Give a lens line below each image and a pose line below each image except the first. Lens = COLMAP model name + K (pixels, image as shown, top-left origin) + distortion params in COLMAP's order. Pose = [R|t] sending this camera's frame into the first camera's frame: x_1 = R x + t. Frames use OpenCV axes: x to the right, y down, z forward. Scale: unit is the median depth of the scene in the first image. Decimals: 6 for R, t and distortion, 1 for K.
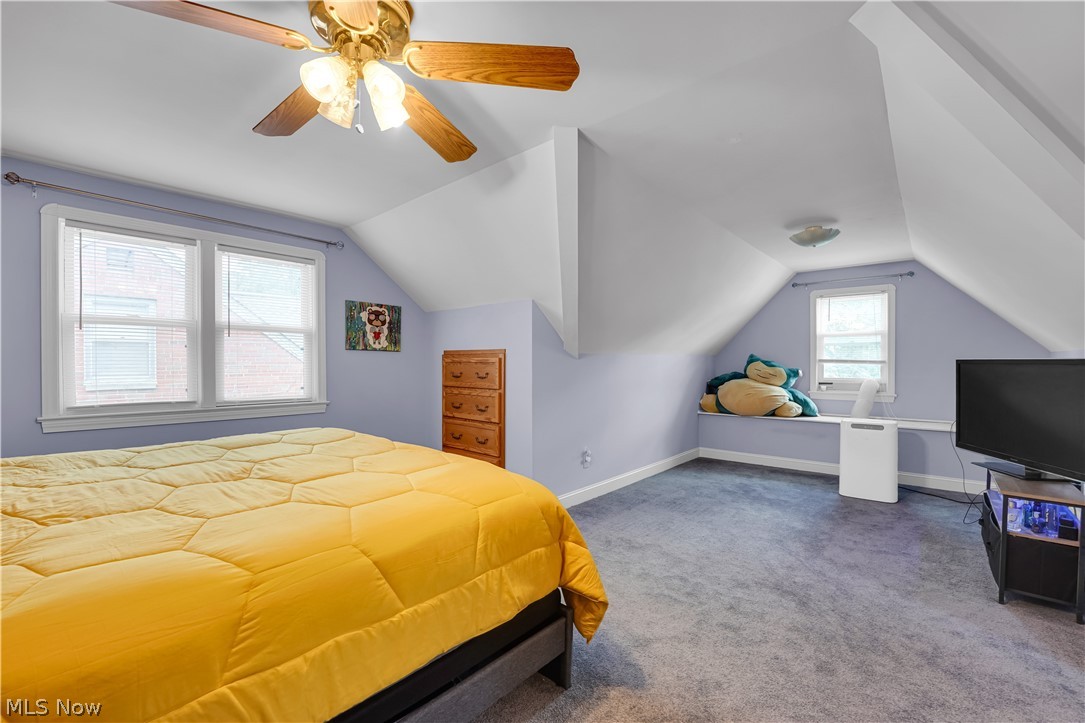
lens RADIAL K [[451.5, 0, 533.8], [0, 451.5, 364.5], [0, 0, 1]] dist [-0.025542, 0.000582]
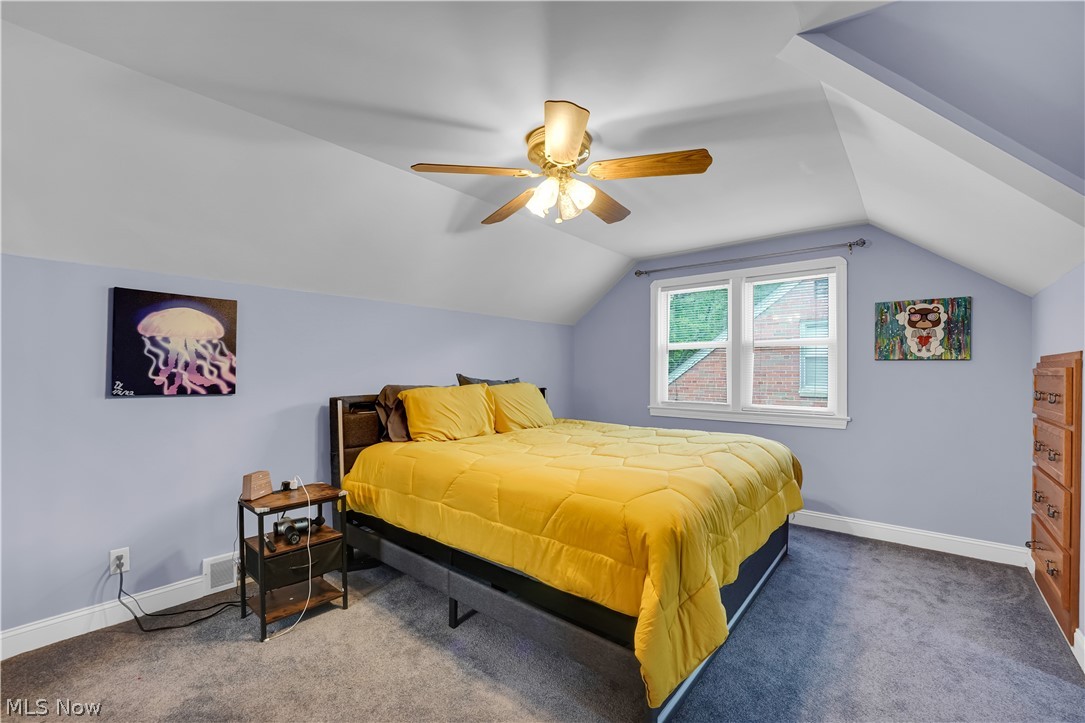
lens RADIAL K [[451.5, 0, 532.7], [0, 451.5, 364.8], [0, 0, 1]] dist [-0.025542, 0.000582]
pose [[0.020309, -0.018939, -0.999614, 0.408188], [-0.007868, 0.999787, -0.019102, -0.002590], [0.999763, 0.008253, 0.020155, 0.316993]]
